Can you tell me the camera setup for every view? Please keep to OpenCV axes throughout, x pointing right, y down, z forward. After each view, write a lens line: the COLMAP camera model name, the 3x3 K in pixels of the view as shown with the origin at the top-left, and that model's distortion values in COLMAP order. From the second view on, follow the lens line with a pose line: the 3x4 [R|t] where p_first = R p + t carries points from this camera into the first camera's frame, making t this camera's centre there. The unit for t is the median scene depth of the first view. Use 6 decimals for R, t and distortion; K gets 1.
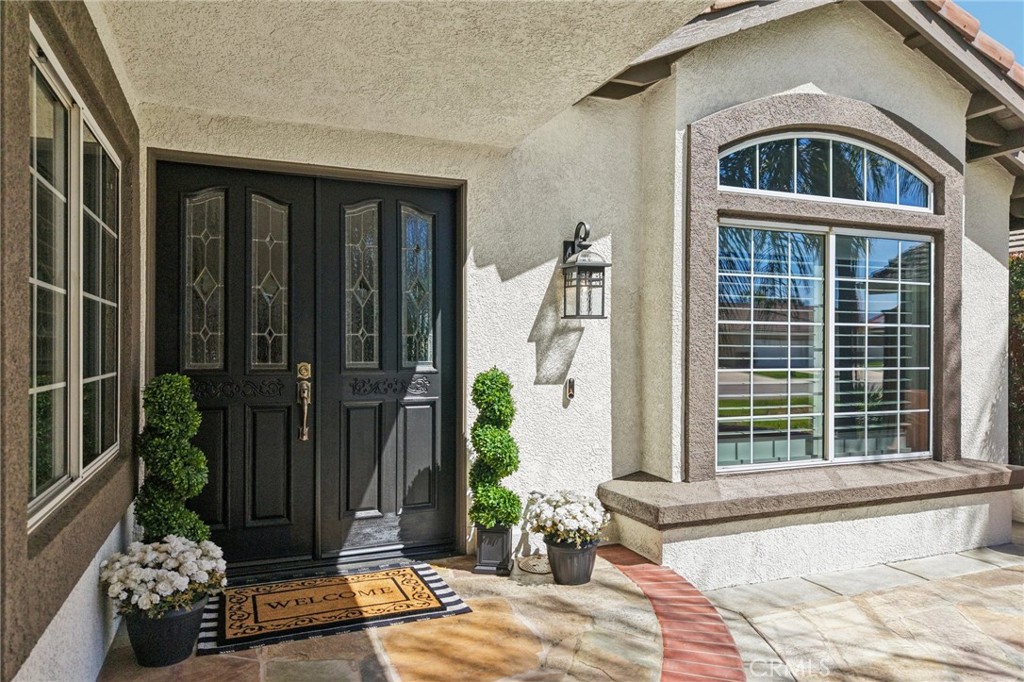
lens RADIAL K [[716.6, 0, 493.0], [0, 716.6, 337.5], [0, 0, 1]] dist [0.025276, -0.000504]
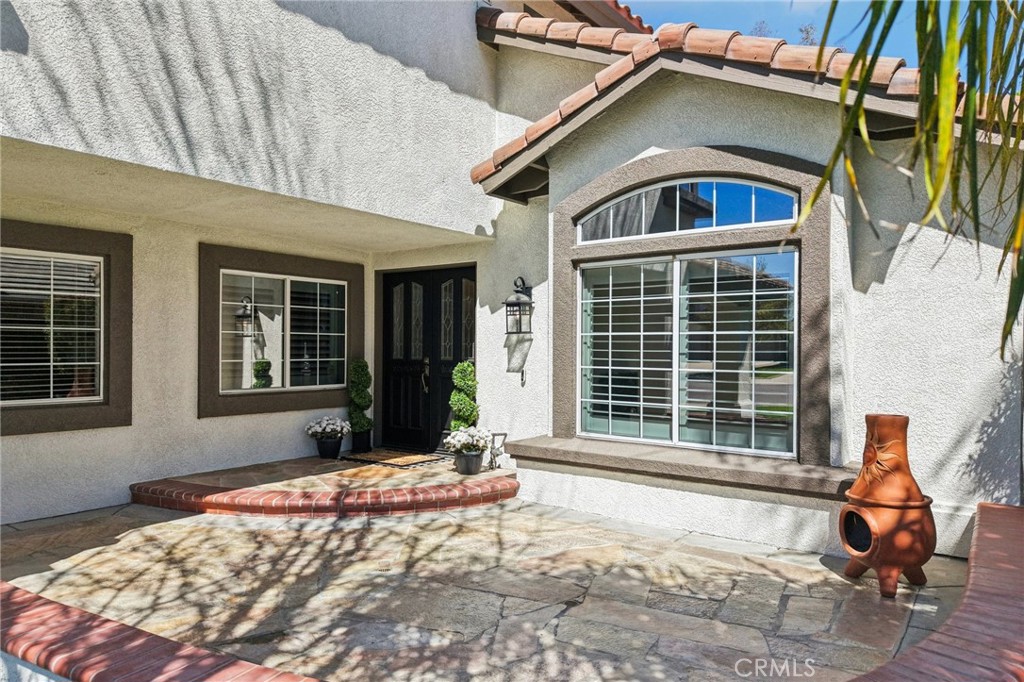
lens RADIAL K [[683.3, 0, 512.0], [0, 683.3, 341.0], [0, 0, 1]] dist [0.098605, -0.104427]
pose [[0.496577, -0.010162, -0.867933, 1.483966], [0.000078, 0.999932, -0.011662, 0.009539], [0.867993, 0.005724, 0.496544, 0.181456]]
